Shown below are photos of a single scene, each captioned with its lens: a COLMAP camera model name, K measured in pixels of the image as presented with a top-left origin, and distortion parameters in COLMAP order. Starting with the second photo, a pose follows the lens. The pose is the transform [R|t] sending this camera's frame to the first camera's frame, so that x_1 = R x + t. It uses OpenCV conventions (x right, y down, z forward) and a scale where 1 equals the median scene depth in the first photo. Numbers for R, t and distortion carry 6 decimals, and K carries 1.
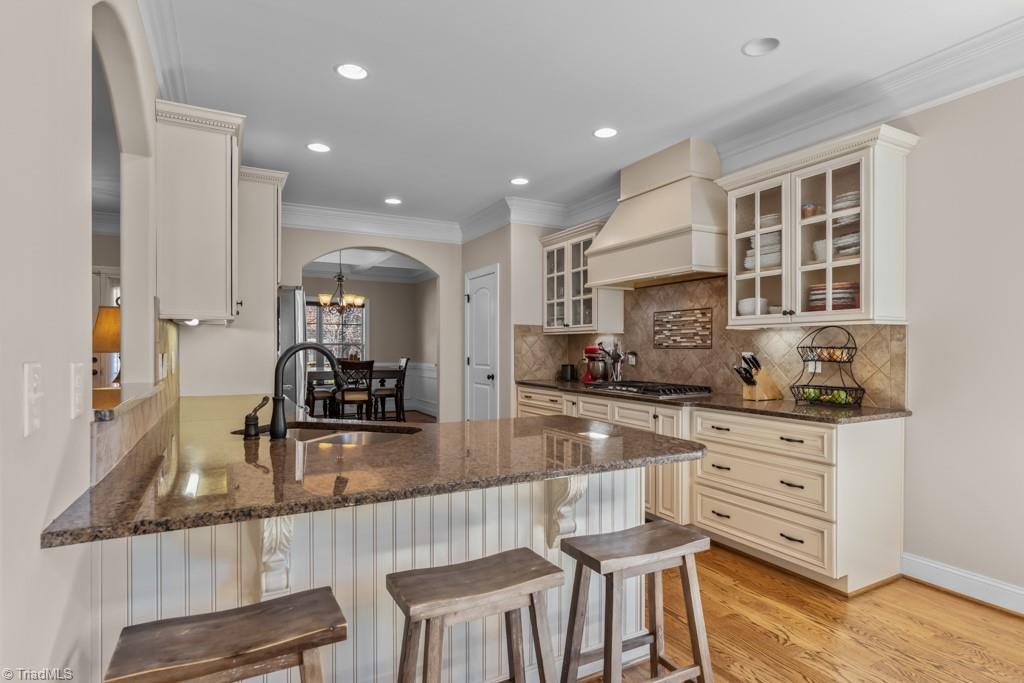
lens RADIAL K [[528.7, 0, 528.3], [0, 528.7, 348.8], [0, 0, 1]] dist [-0.006281, 0.001969]
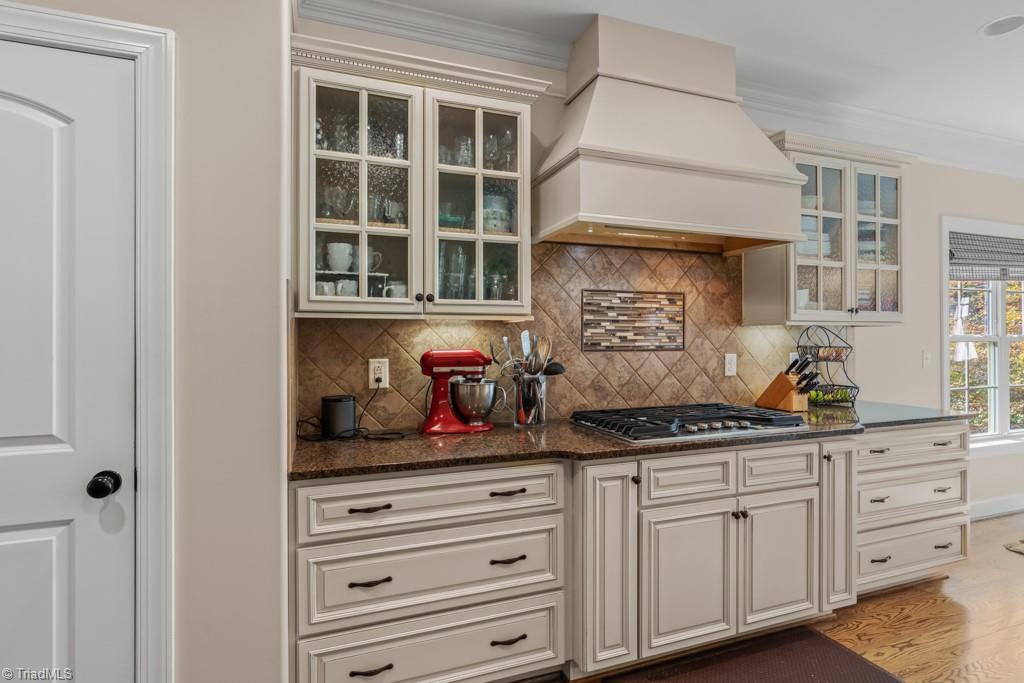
lens RADIAL K [[528.7, 0, 517.0], [0, 528.7, 337.6], [0, 0, 1]] dist [-0.006281, 0.001969]
pose [[0.150520, 0.000626, 0.988607, -0.402949], [0.004789, 0.999988, -0.001362, -0.017634], [-0.988595, 0.004940, 0.150515, 1.133924]]
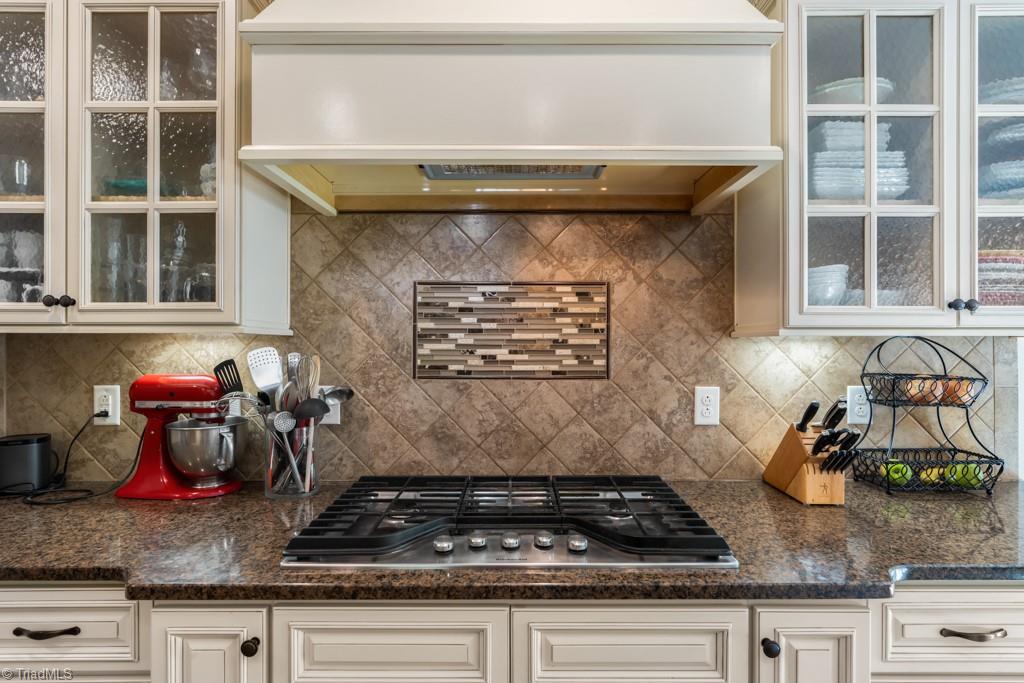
lens RADIAL K [[528.7, 0, 516.1], [0, 528.7, 342.2], [0, 0, 1]] dist [-0.006281, 0.001969]
pose [[0.491880, 0.000296, 0.870663, -0.060499], [0.002460, 0.999995, -0.001729, -0.029334], [-0.870660, 0.002992, 0.491877, 0.869066]]
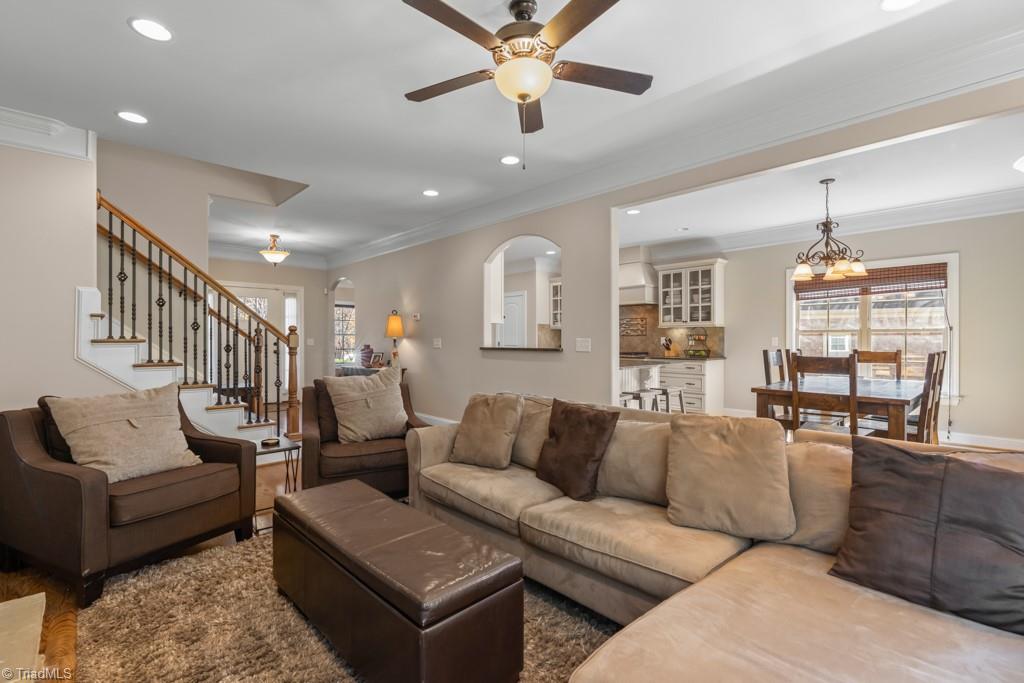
lens RADIAL K [[460.9, 0, 518.3], [0, 460.9, 336.8], [0, 0, 1]] dist [-0.004300, -0.000187]
pose [[0.966412, -0.000652, 0.256997, -0.704846], [0.002555, 0.999972, -0.007072, 0.016594], [-0.256985, 0.007492, 0.966386, -0.786083]]
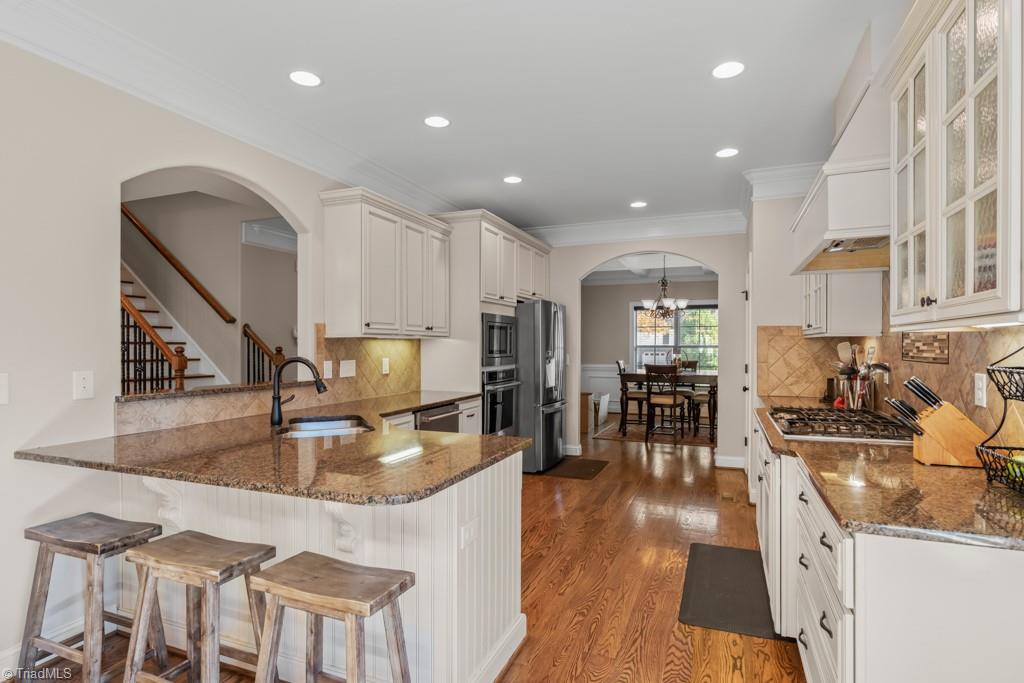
lens RADIAL K [[528.7, 0, 531.0], [0, 528.7, 347.1], [0, 0, 1]] dist [-0.006281, 0.001969]
pose [[0.646346, 0.000285, -0.763044, 0.498825], [0.000144, 1.000000, 0.000495, -0.019312], [0.763044, -0.000430, 0.646346, 0.288533]]
